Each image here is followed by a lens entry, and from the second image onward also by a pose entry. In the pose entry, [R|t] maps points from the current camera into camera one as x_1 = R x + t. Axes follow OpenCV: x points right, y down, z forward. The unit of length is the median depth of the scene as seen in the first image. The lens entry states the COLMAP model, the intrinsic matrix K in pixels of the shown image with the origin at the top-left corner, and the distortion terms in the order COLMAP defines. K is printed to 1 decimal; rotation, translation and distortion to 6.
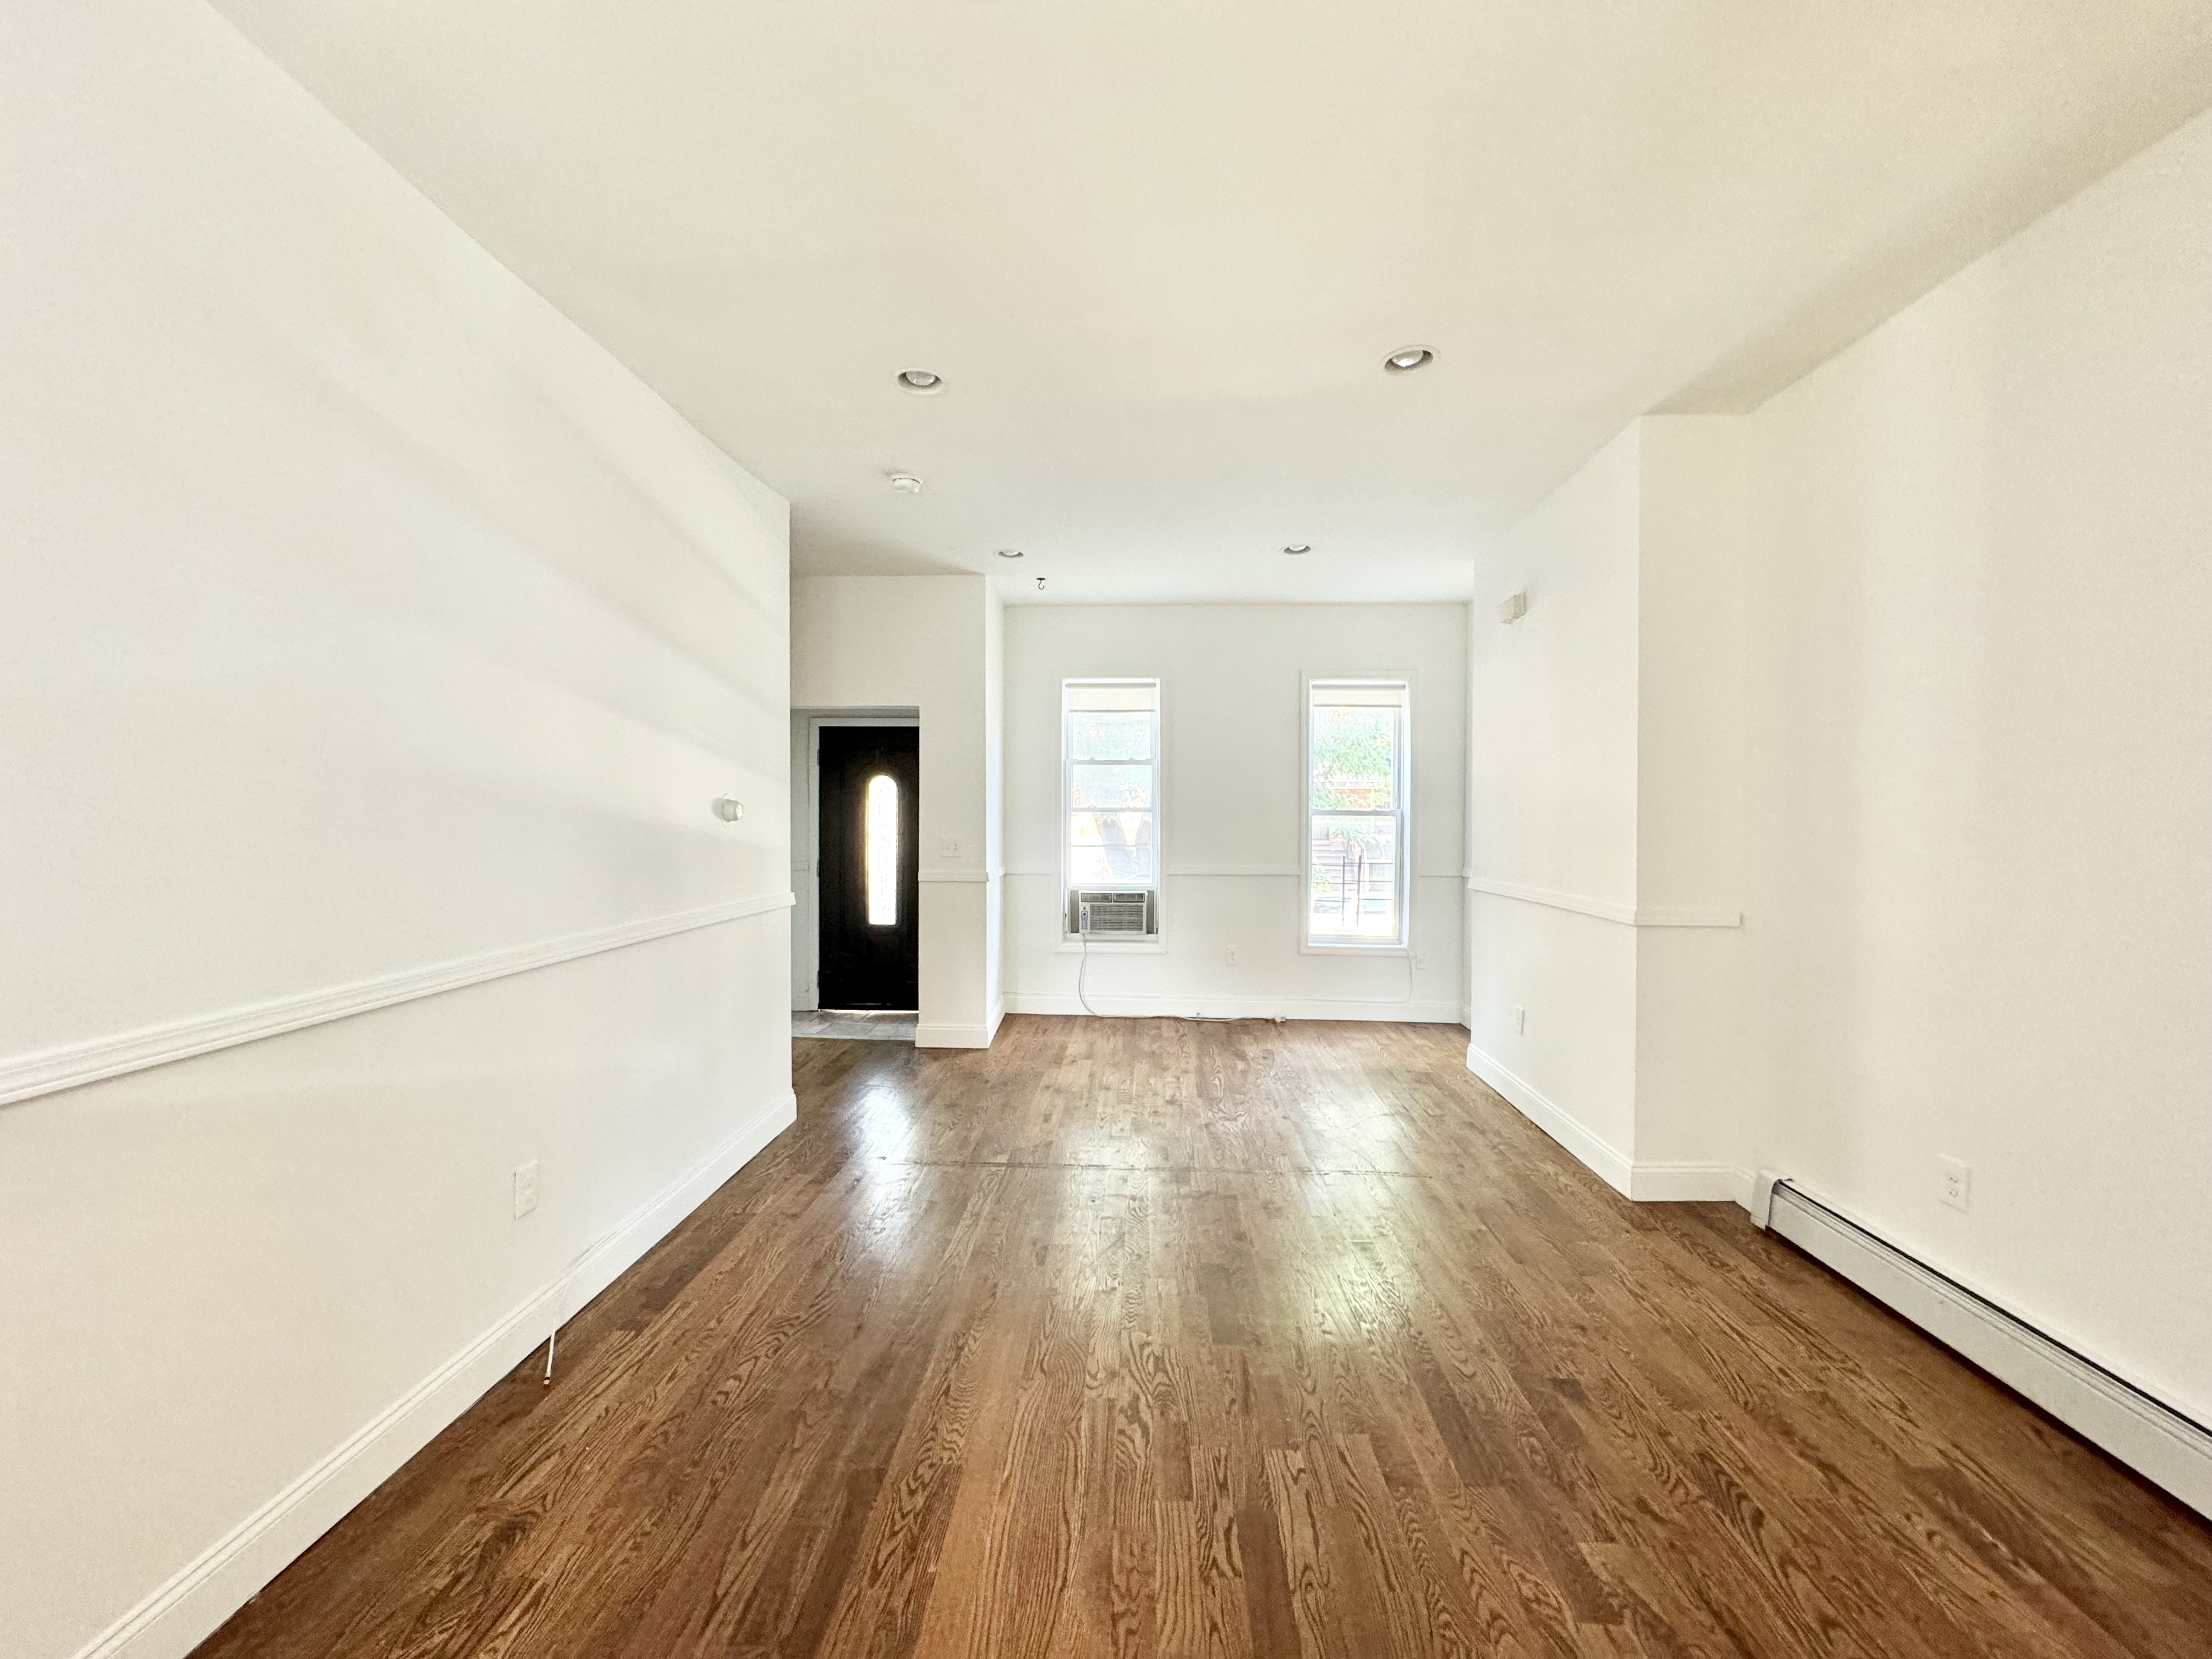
lens RADIAL K [[876.7, 0, 1107.3], [0, 876.7, 821.1], [0, 0, 1]] dist [0.002788, -0.000108]
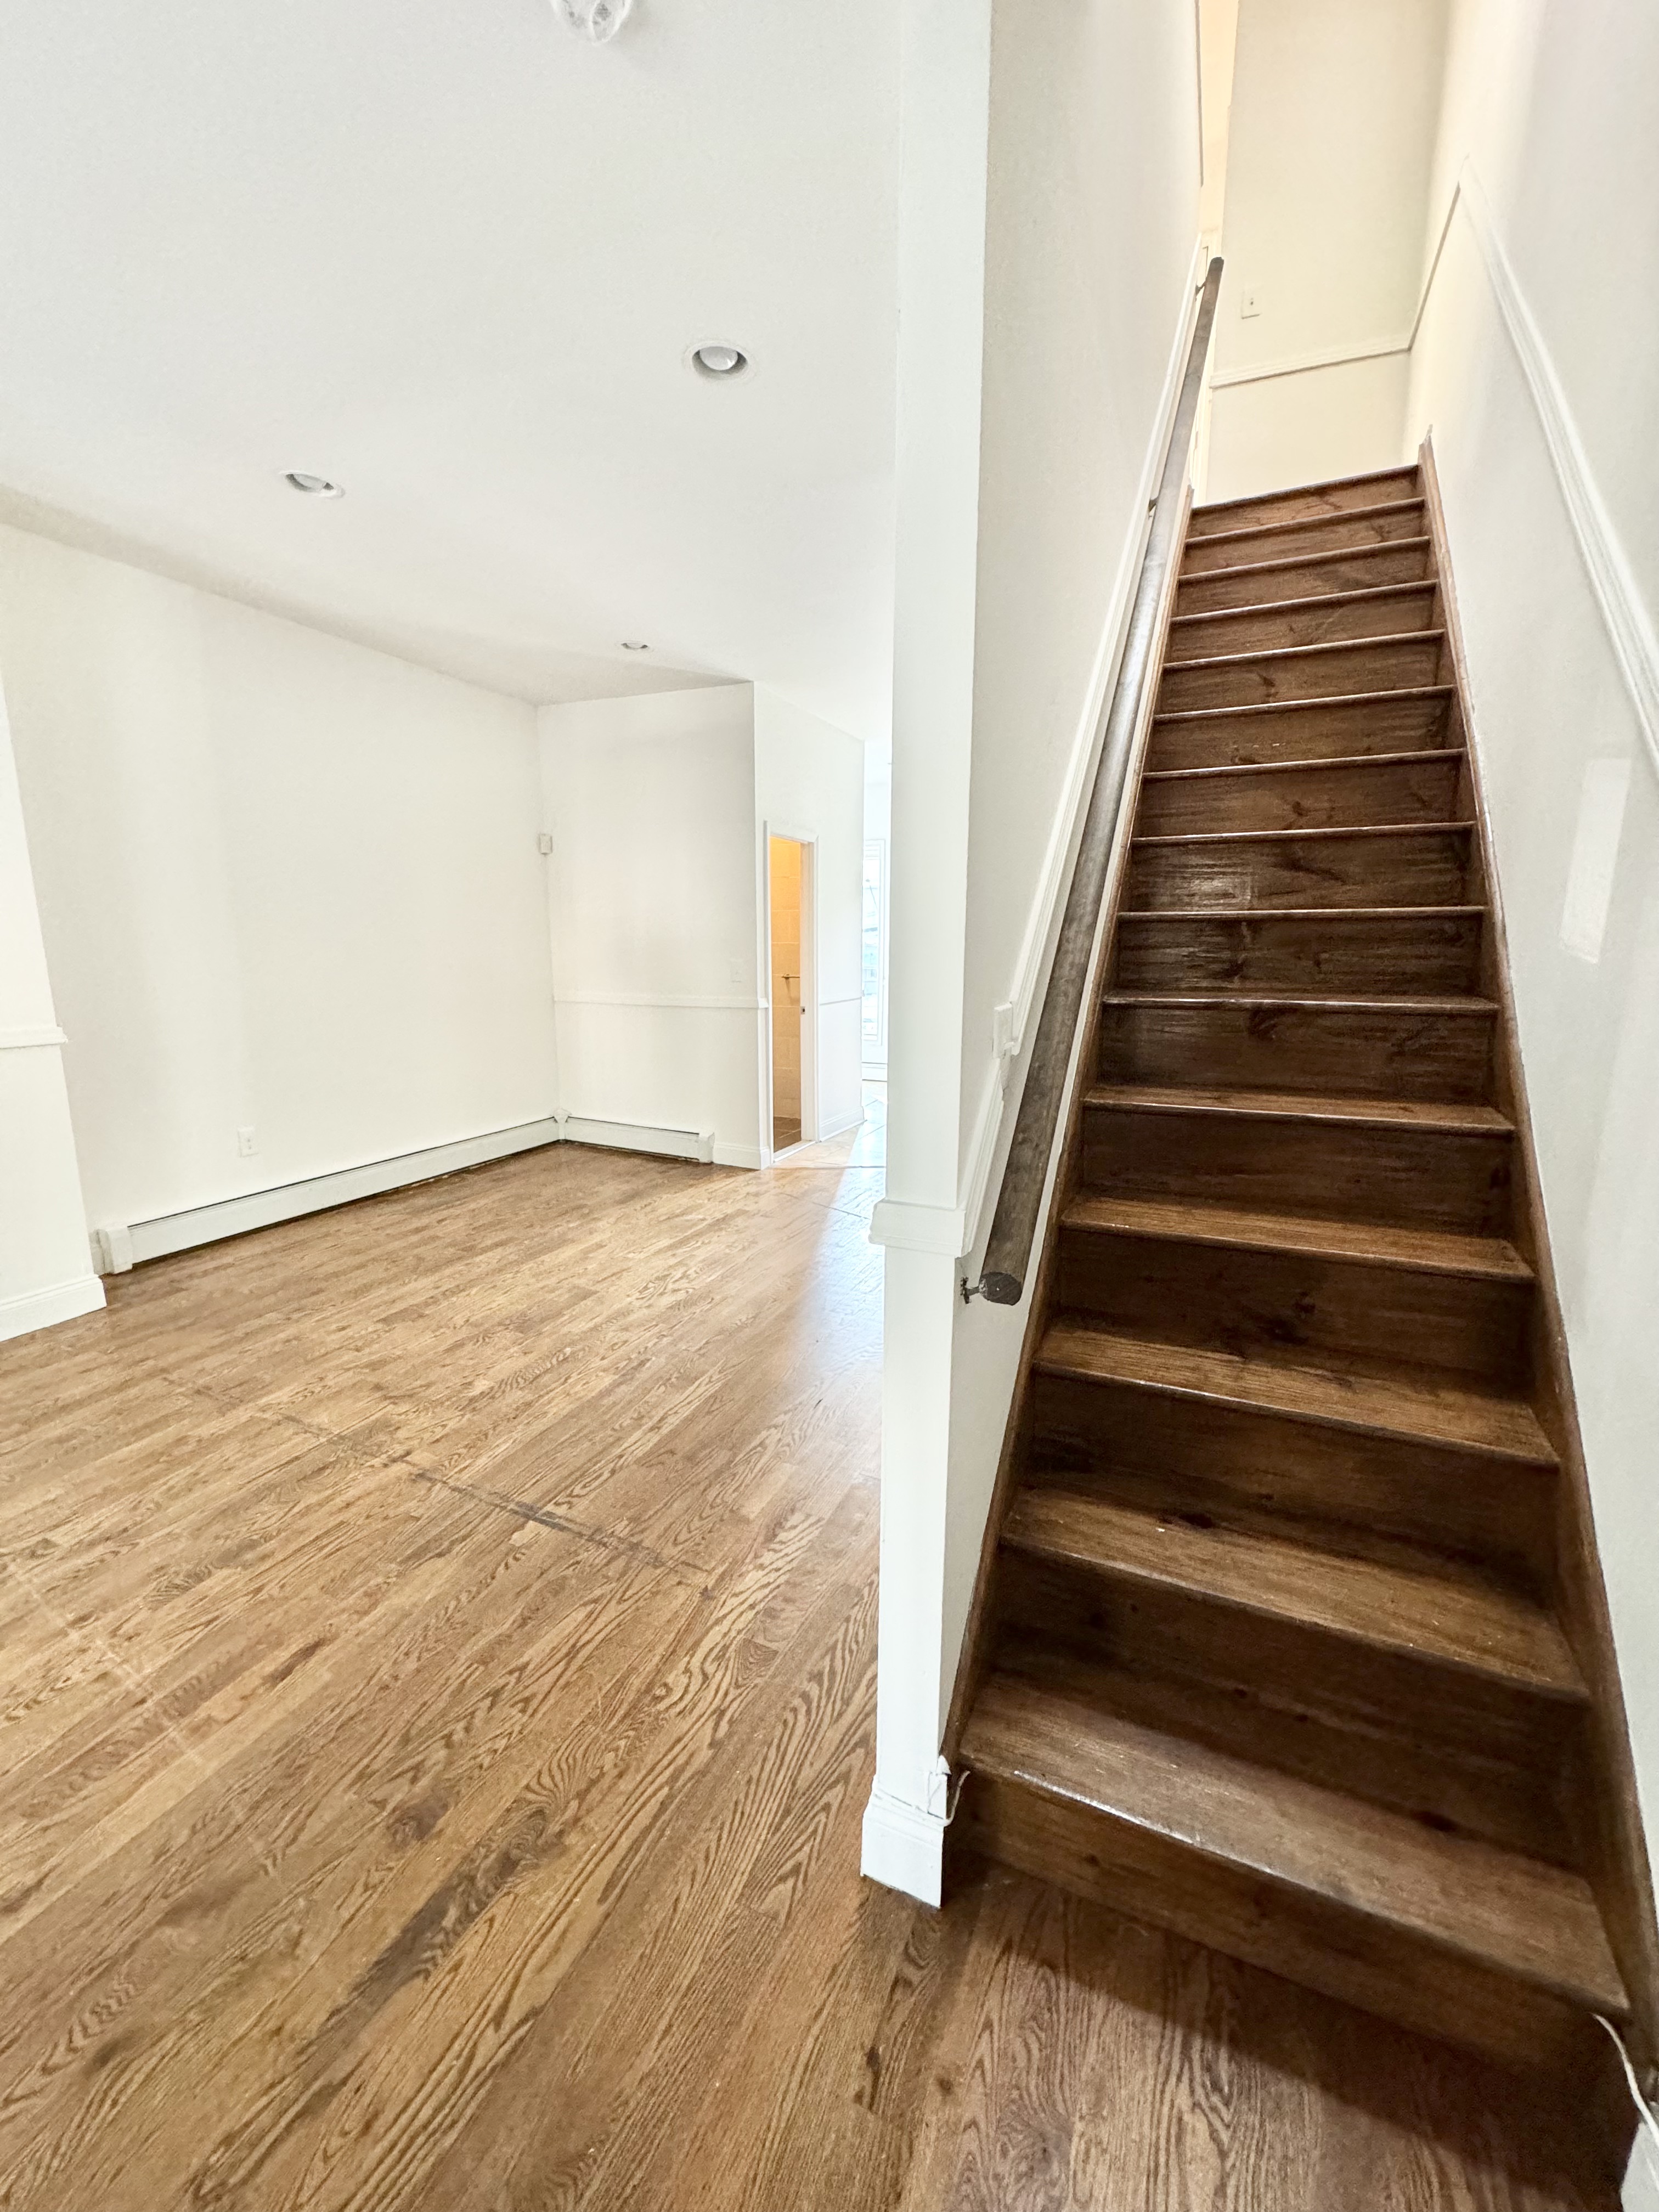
lens RADIAL K [[876.7, 0, 826.7], [0, 876.7, 1107.8], [0, 0, 1]] dist [0.002788, -0.000108]
pose [[-0.927447, -0.075800, 0.366191, -0.805913], [-0.002650, 0.980549, 0.196258, -0.006654], [-0.373945, 0.181049, -0.909608, 2.288107]]
